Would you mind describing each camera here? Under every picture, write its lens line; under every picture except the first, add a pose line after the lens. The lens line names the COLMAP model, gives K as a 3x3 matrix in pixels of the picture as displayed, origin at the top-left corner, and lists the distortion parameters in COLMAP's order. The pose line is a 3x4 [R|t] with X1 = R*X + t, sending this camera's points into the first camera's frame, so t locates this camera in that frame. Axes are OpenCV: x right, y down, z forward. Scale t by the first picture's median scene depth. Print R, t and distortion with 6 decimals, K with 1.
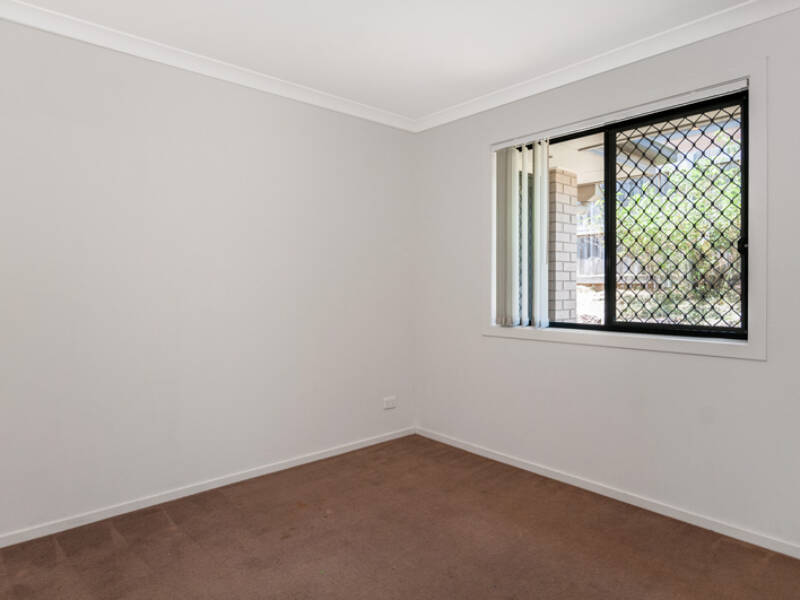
lens RADIAL K [[442.3, 0, 400.7], [0, 442.3, 274.8], [0, 0, 1]] dist [0.002707, 0.000196]
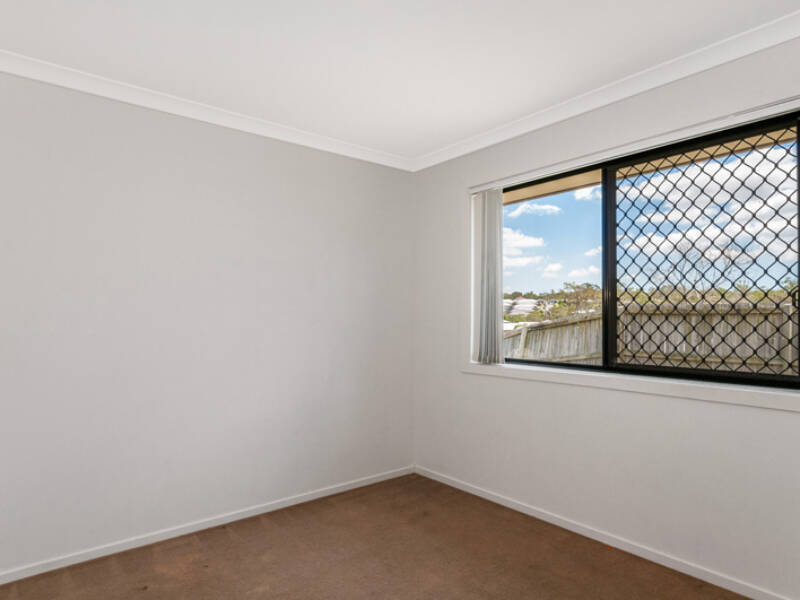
lens RADIAL K [[492.7, 0, 397.9], [0, 492.7, 310.0], [0, 0, 1]] dist [0.003075, 0.001802]
pose [[0.994562, 0.010885, -0.103571, 0.130889], [-0.011180, 0.999935, -0.002264, -0.003552], [0.103540, 0.003410, 0.994619, -0.132573]]
